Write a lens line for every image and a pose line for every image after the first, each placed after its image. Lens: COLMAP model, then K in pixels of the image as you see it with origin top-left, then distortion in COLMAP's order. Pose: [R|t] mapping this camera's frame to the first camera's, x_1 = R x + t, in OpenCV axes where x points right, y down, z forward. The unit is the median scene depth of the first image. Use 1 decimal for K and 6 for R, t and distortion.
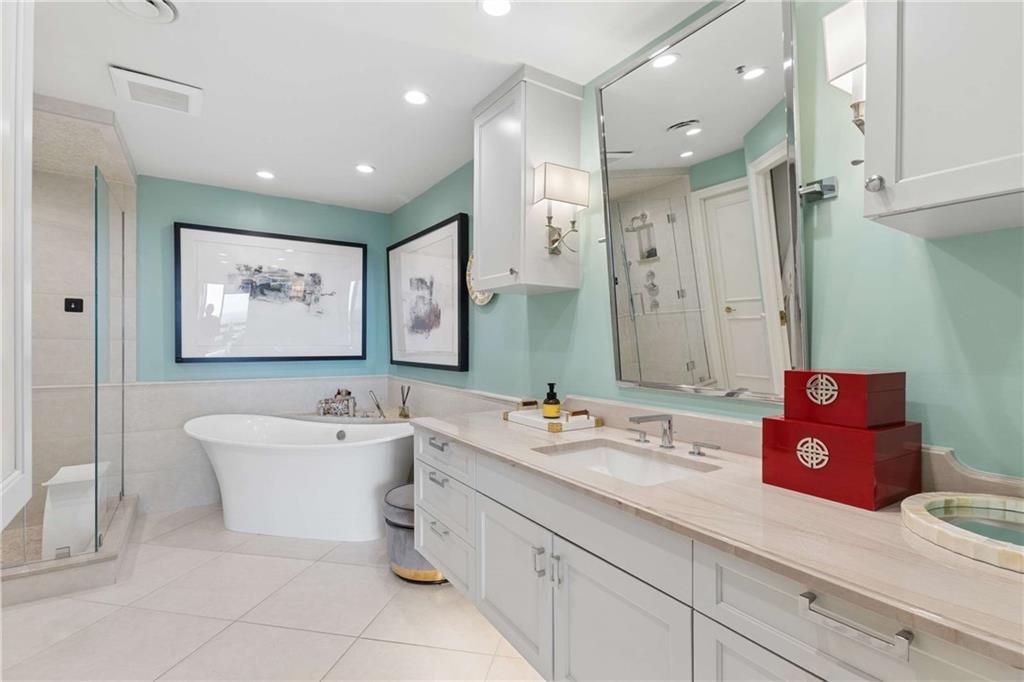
lens RADIAL K [[476.8, 0, 513.4], [0, 476.8, 338.4], [0, 0, 1]] dist [0.003525, 0.000129]
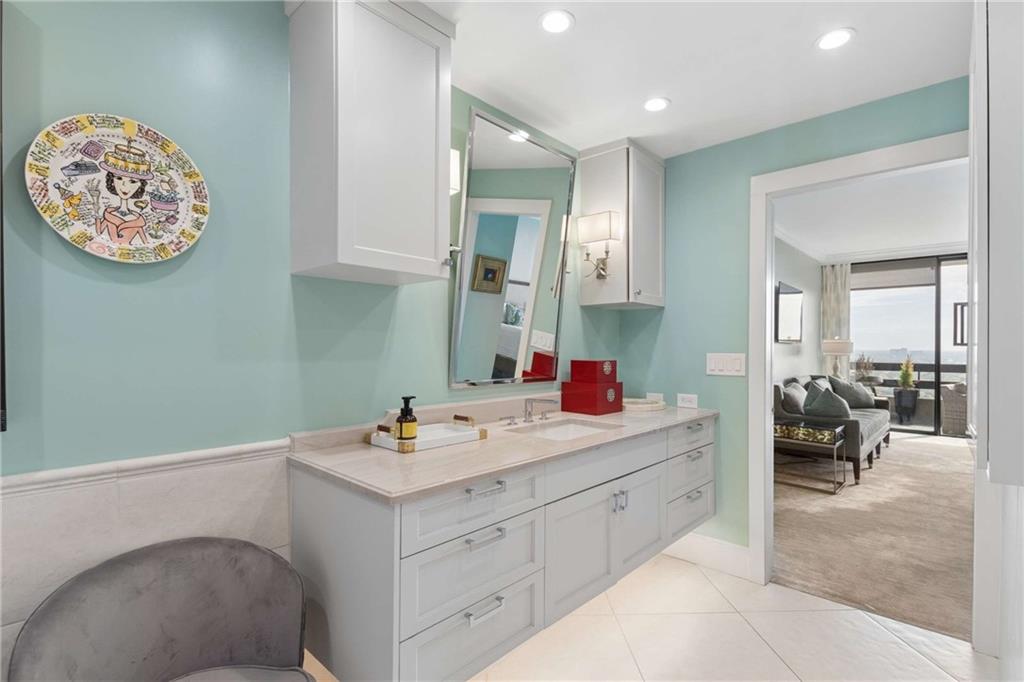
lens RADIAL K [[476.8, 0, 513.9], [0, 476.8, 344.8], [0, 0, 1]] dist [0.003525, 0.000129]
pose [[-0.222323, 0.003537, 0.974967, -0.763396], [-0.002331, 0.999989, -0.004160, 0.007874], [-0.974970, -0.003198, -0.222312, 1.010550]]
